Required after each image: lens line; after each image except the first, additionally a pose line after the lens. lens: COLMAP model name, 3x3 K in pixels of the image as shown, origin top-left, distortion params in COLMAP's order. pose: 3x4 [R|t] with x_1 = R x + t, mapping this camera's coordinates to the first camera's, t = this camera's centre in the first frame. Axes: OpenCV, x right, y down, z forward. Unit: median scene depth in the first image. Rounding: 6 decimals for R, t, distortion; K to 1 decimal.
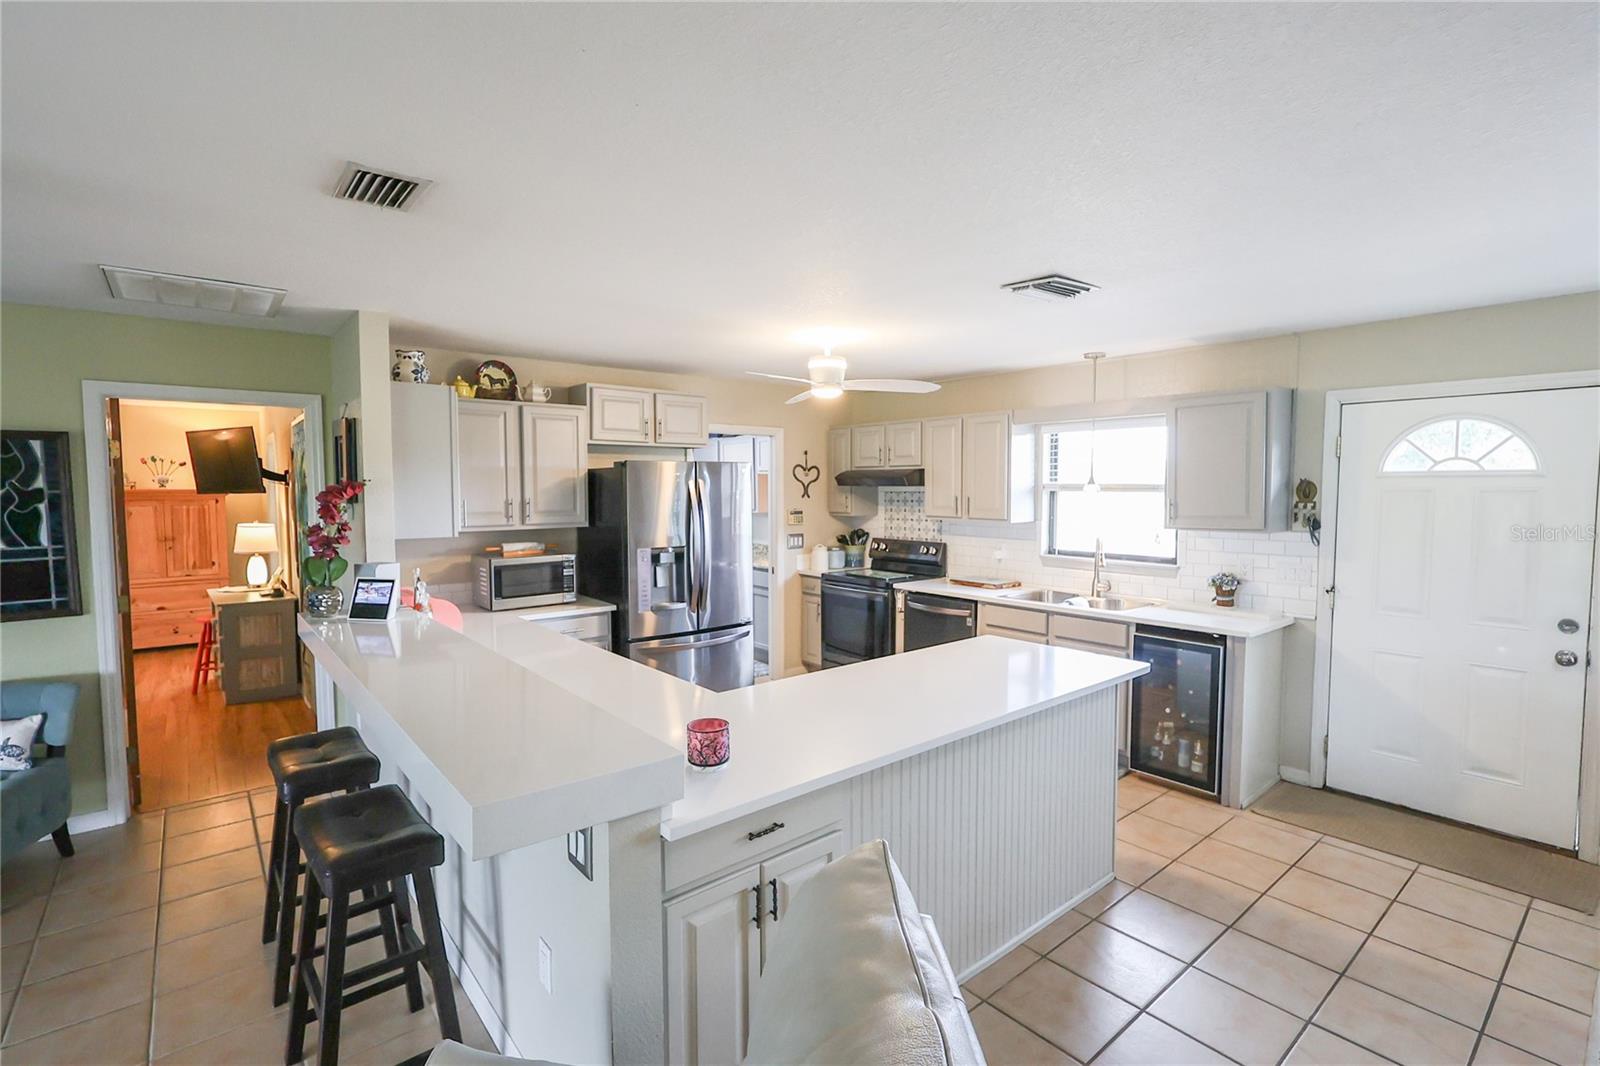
lens RADIAL K [[739.6, 0, 796.3], [0, 739.6, 534.4], [0, 0, 1]] dist [0.006042, -0.000382]
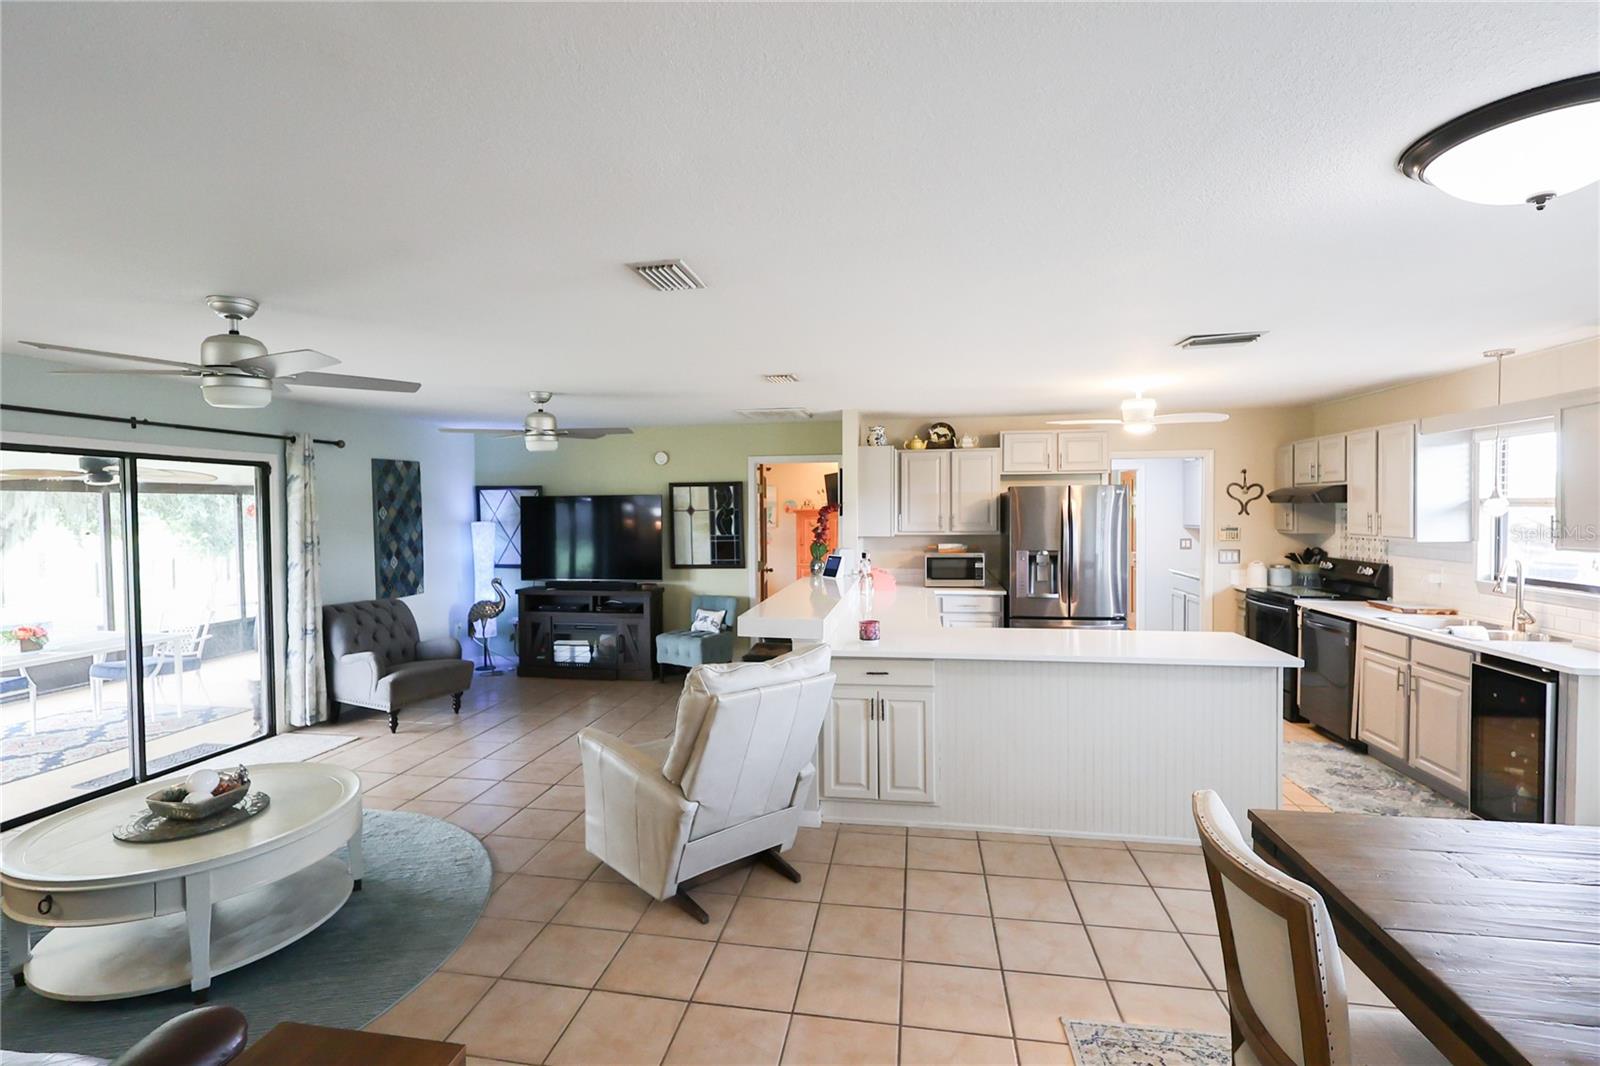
lens RADIAL K [[739.6, 0, 802.8], [0, 739.6, 529.4], [0, 0, 1]] dist [0.006042, -0.000382]
pose [[0.666316, 0.017068, -0.745474, 0.526292], [-0.042448, 0.998985, -0.015069, 0.017362], [0.744460, 0.041685, 0.666364, -0.205098]]
